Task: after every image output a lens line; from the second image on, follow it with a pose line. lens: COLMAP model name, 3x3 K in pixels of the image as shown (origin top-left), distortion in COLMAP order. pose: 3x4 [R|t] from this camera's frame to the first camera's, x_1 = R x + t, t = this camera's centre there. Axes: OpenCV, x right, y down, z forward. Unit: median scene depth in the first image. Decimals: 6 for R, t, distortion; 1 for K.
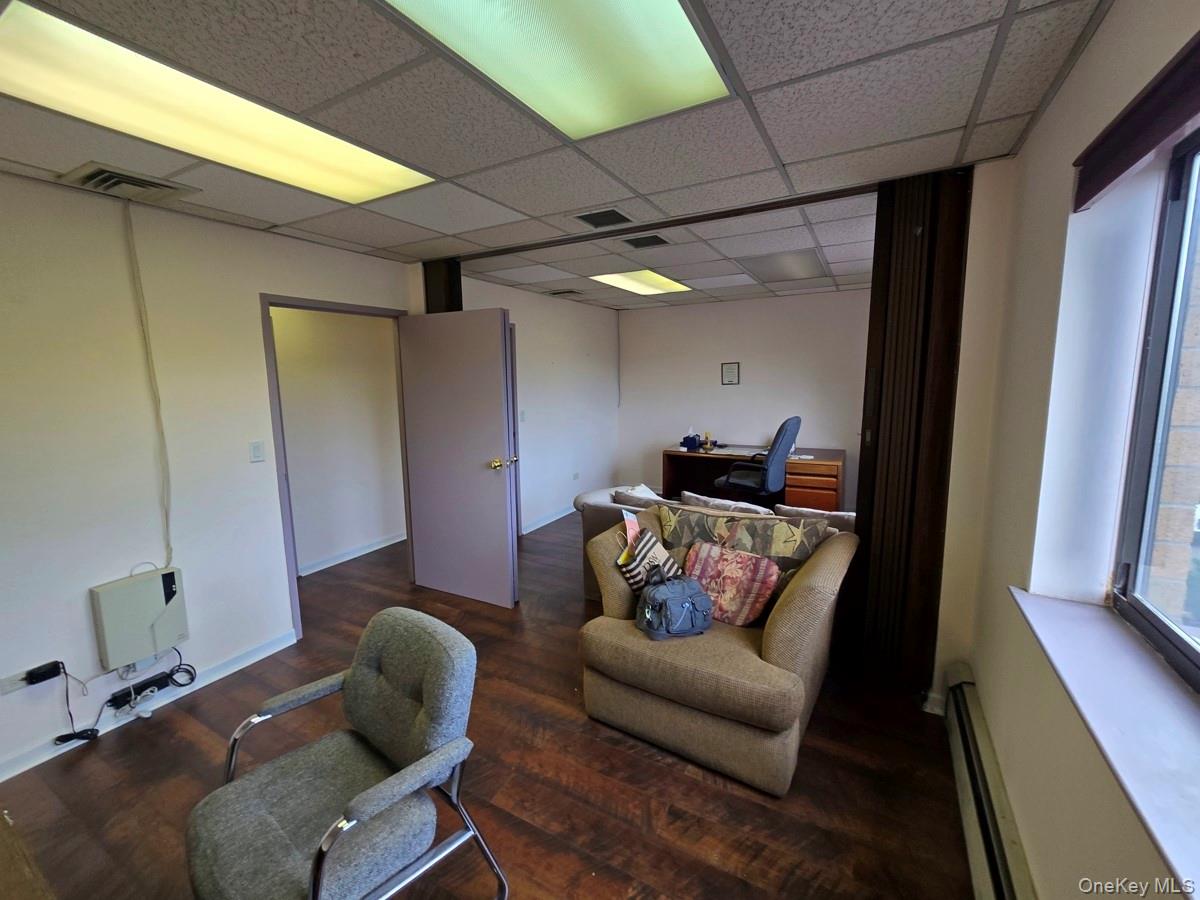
lens RADIAL K [[492.0, 0, 593.9], [0, 492.0, 442.7], [0, 0, 1]] dist [-0.000542, 0.000046]
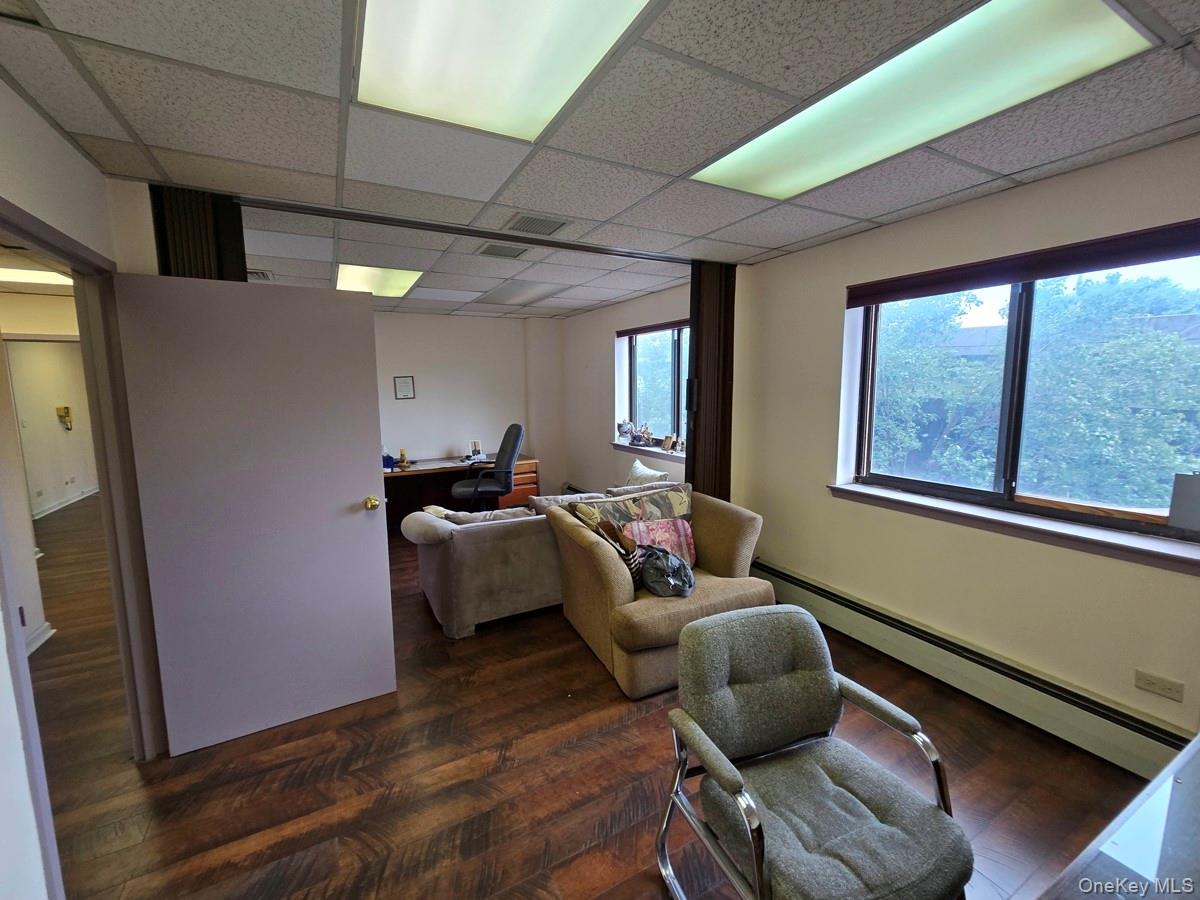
lens RADIAL K [[492.0, 0, 591.9], [0, 492.0, 448.0], [0, 0, 1]] dist [-0.000542, 0.000046]
pose [[0.538230, -0.097331, 0.837159, -0.787365], [0.121675, 0.991877, 0.037090, -0.031993], [-0.833968, 0.081898, 0.545701, 0.395860]]
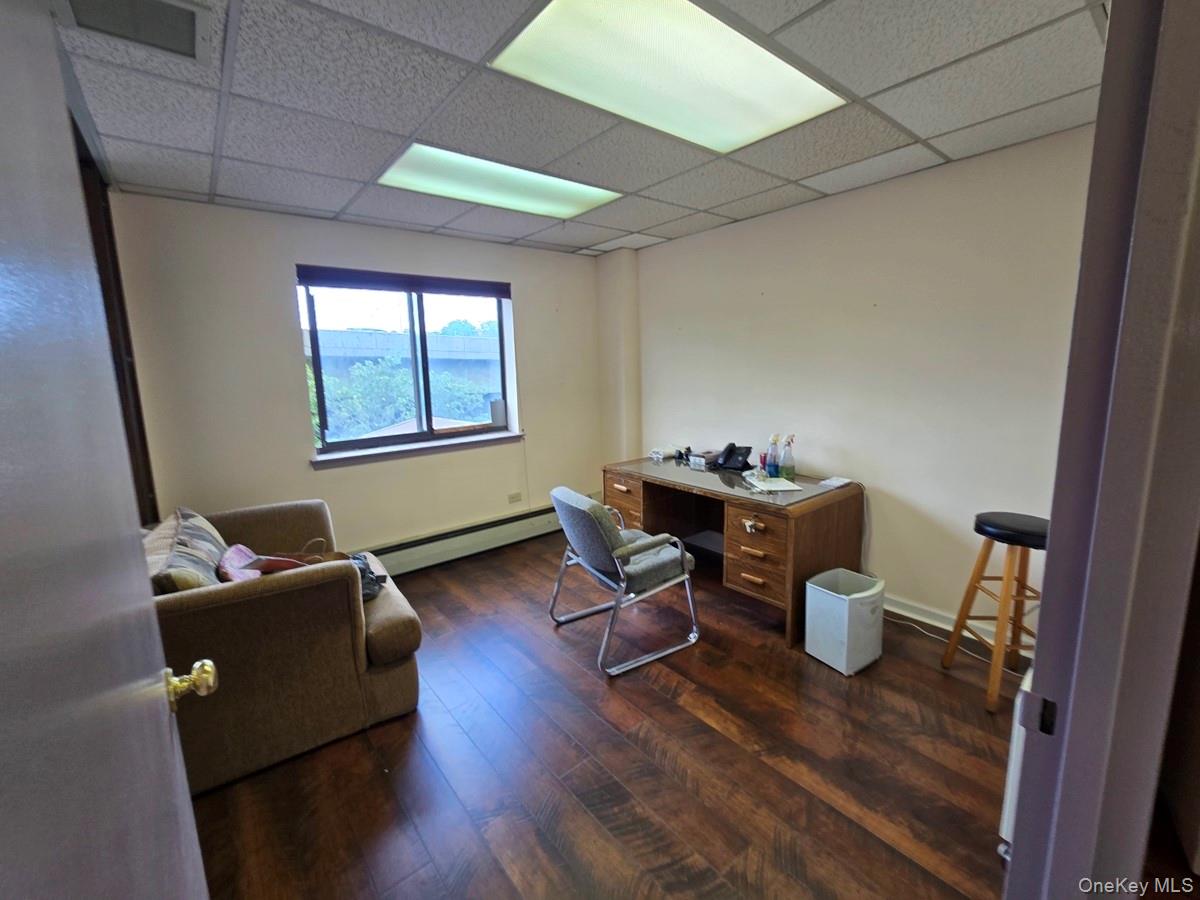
lens RADIAL K [[492.0, 0, 591.8], [0, 492.0, 448.7], [0, 0, 1]] dist [-0.000542, 0.000046]
pose [[-0.924956, -0.024708, 0.379271, -0.589671], [0.097307, 0.949232, 0.299148, -0.150321], [-0.367407, 0.313605, -0.875594, 1.364548]]
